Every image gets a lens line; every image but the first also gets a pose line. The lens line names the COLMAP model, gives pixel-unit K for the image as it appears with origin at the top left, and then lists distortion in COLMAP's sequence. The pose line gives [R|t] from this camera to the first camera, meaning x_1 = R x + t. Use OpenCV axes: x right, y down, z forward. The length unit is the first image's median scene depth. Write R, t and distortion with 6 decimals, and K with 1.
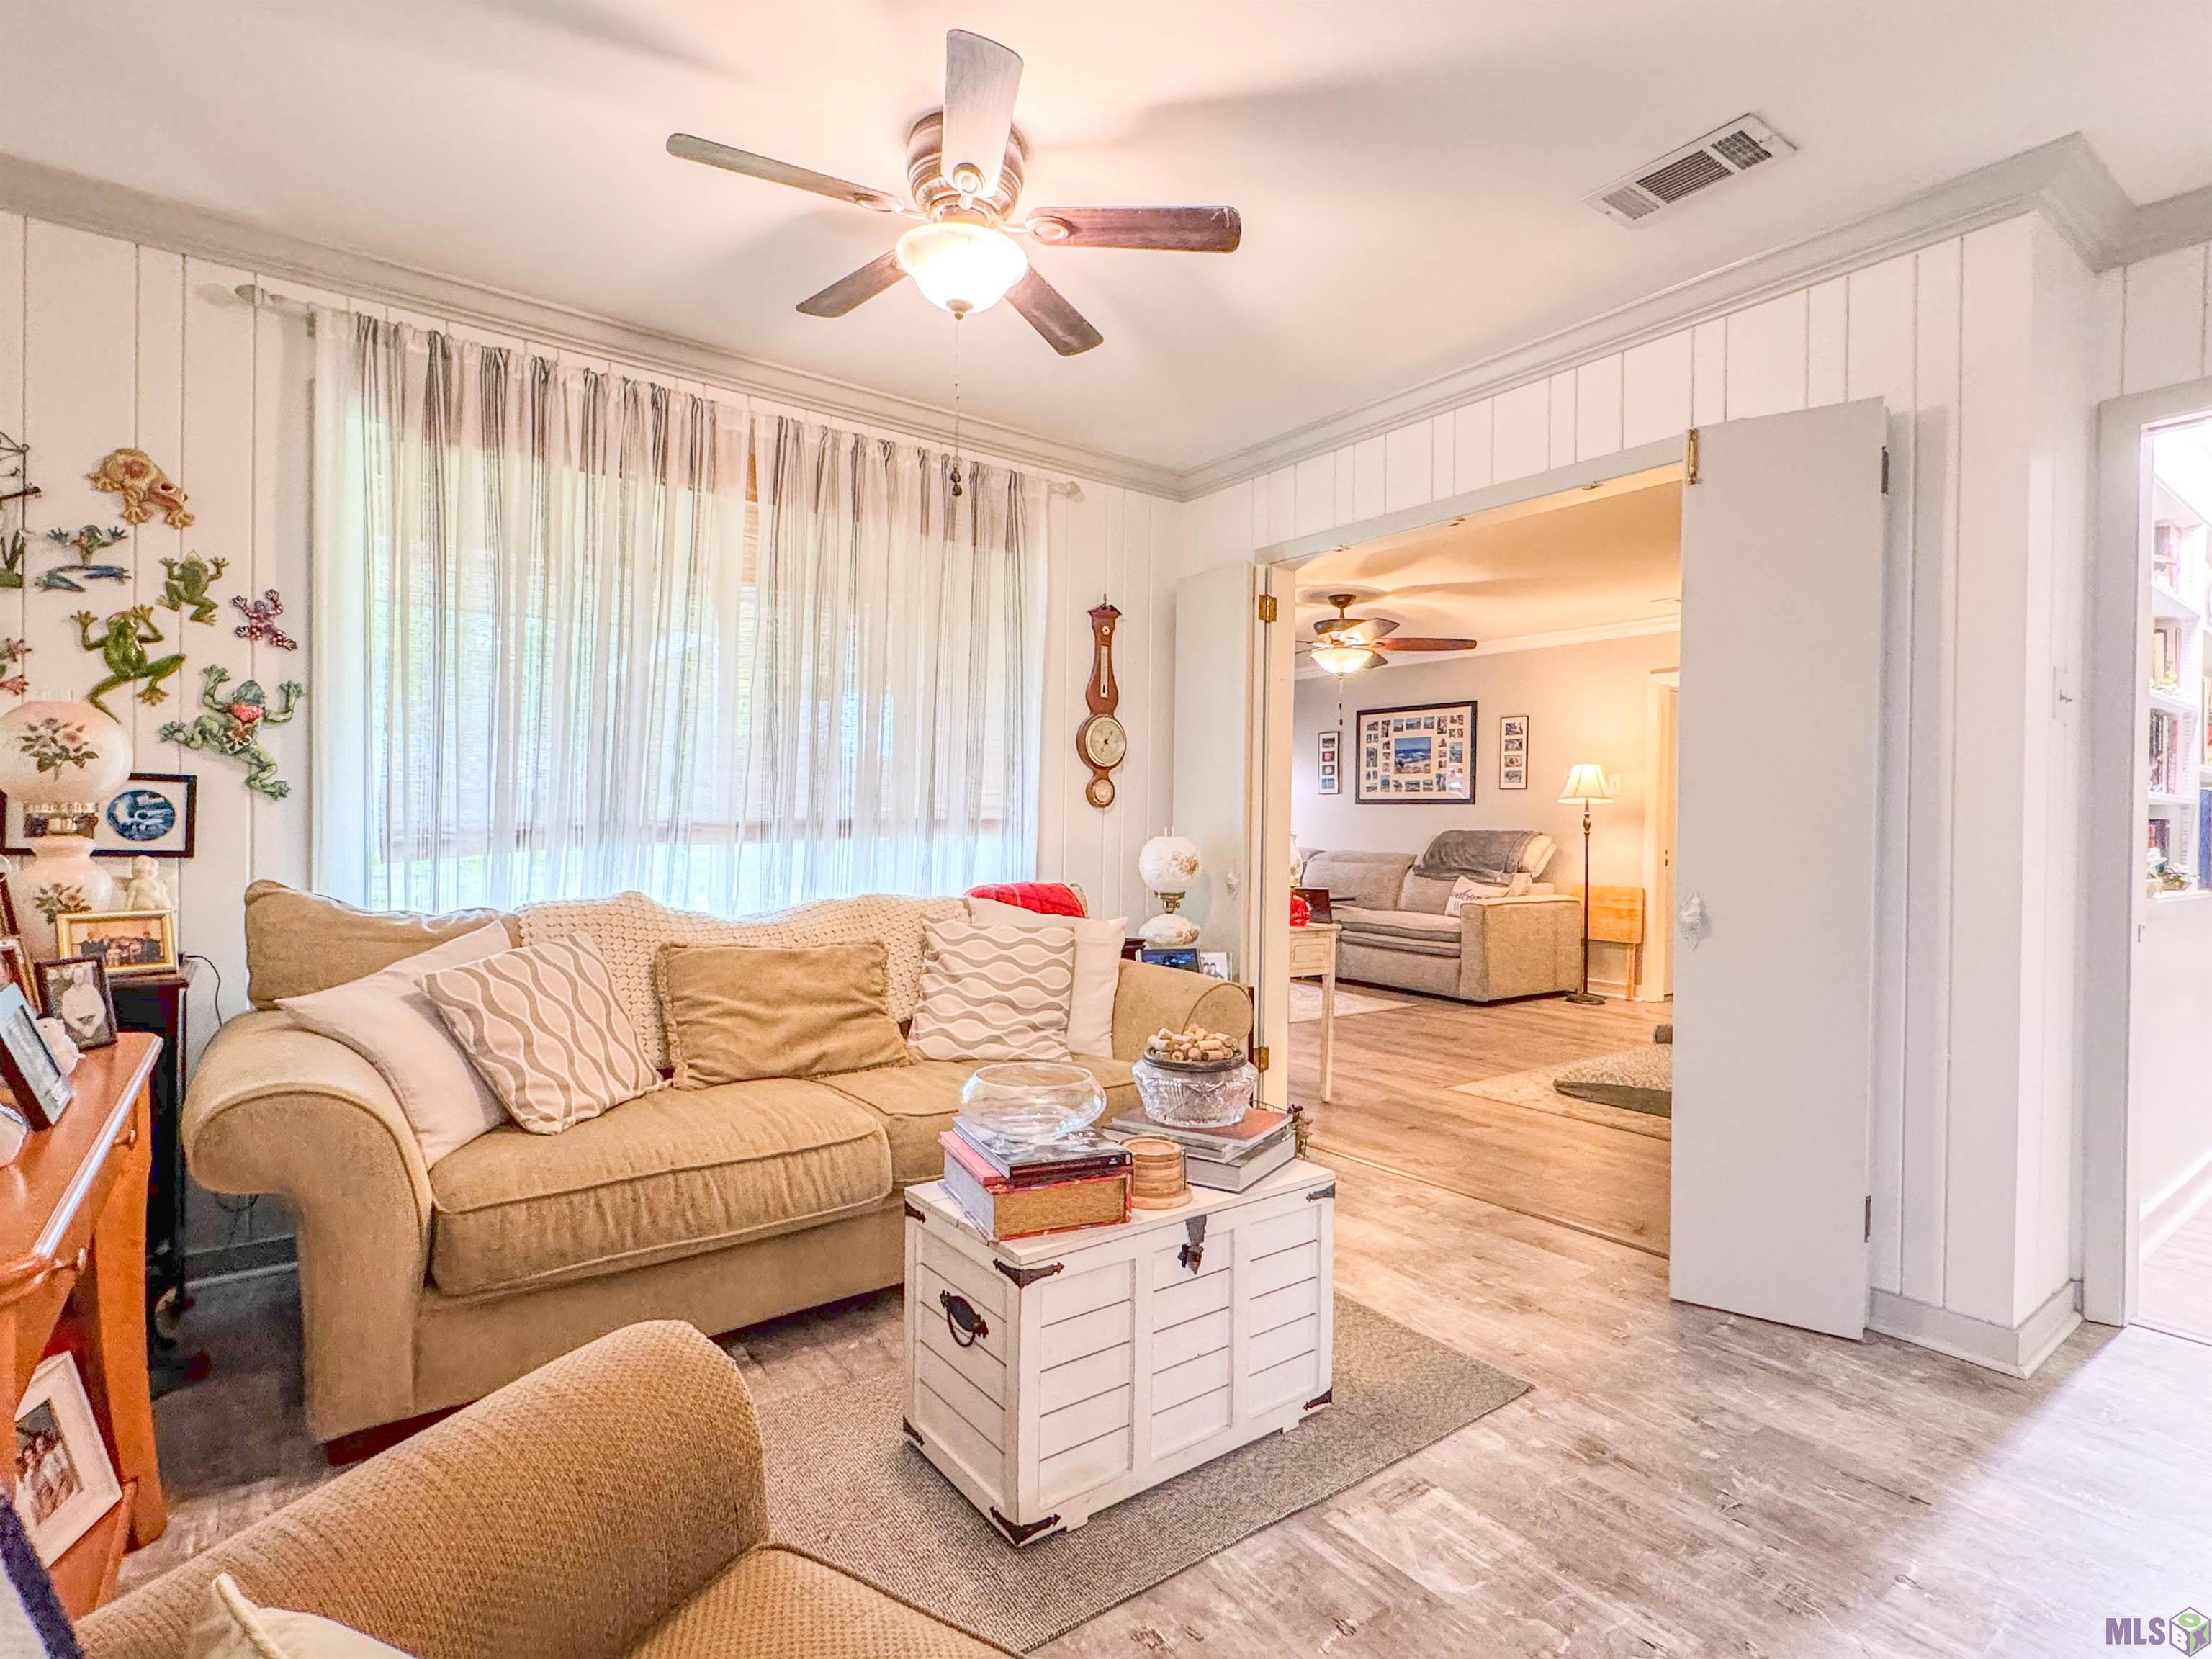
lens RADIAL K [[1098.5, 0, 1103.2], [0, 1098.5, 829.5], [0, 0, 1]] dist [0.003437, -0.000358]
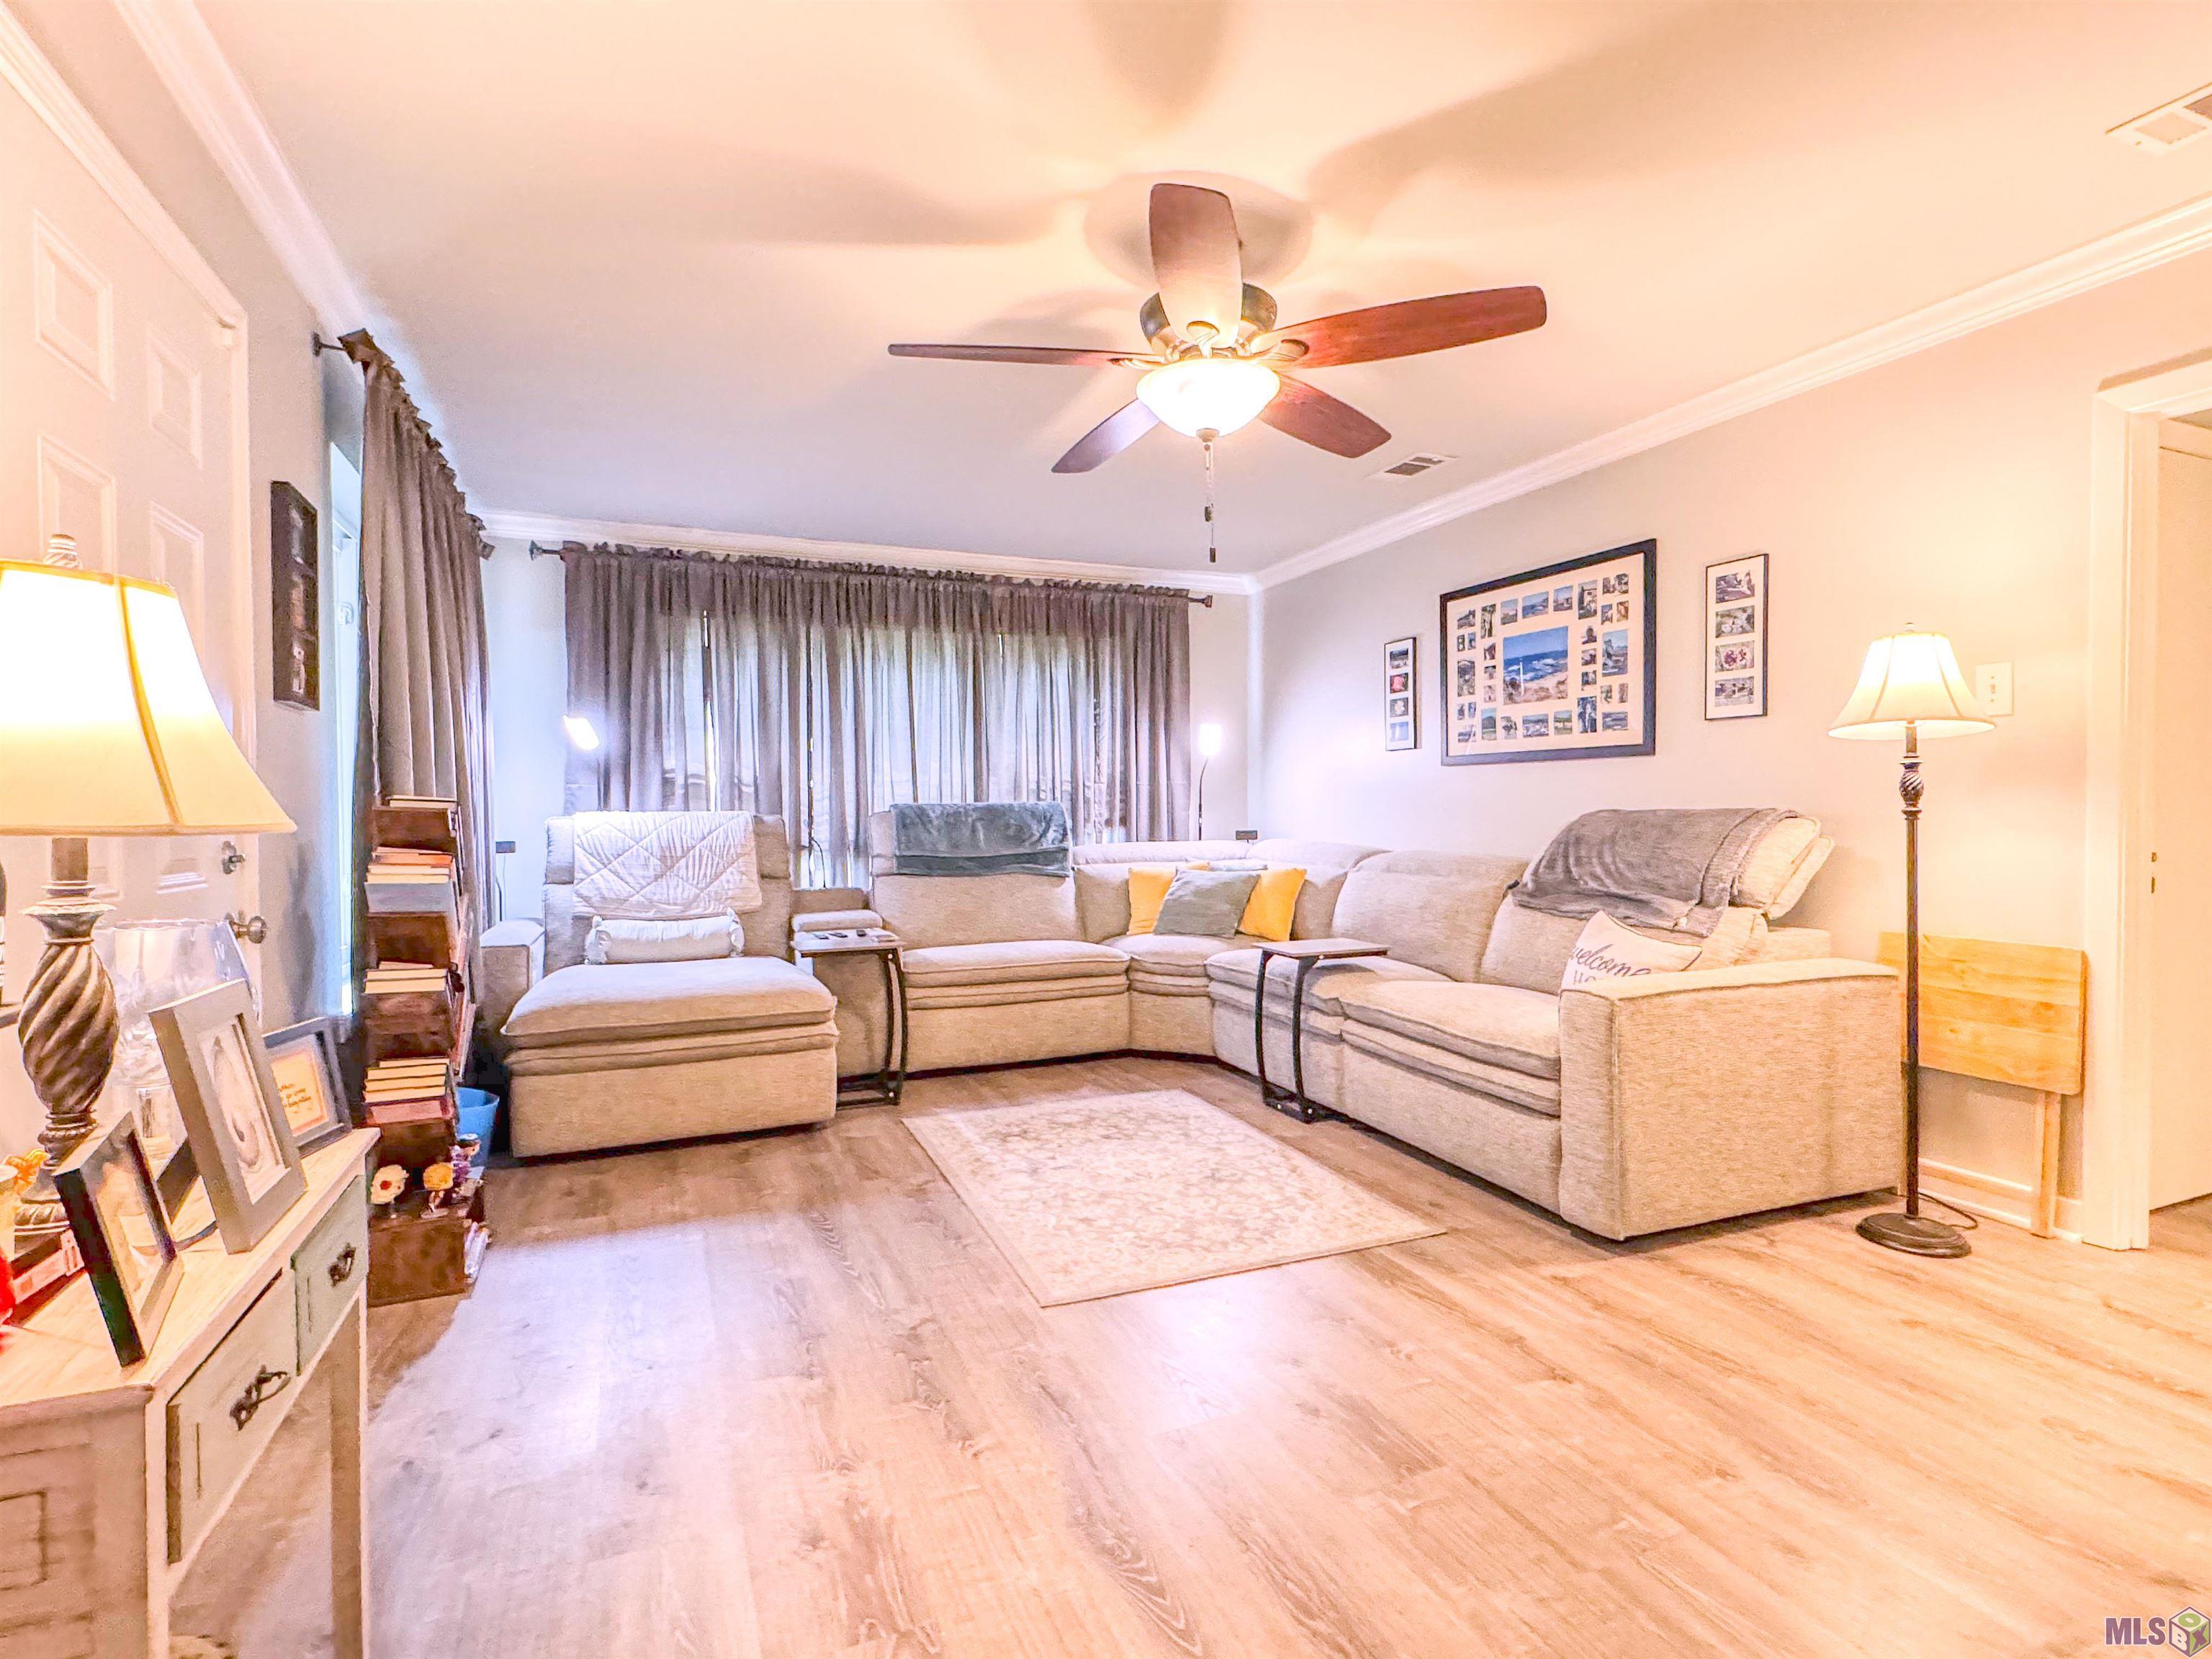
lens RADIAL K [[1098.5, 0, 1114.6], [0, 1098.5, 817.9], [0, 0, 1]] dist [0.003437, -0.000358]
pose [[0.970043, -0.015668, -0.242428, 0.225100], [0.014906, 0.999877, -0.004974, 0.003181], [0.242476, 0.001212, 0.970157, 0.476326]]
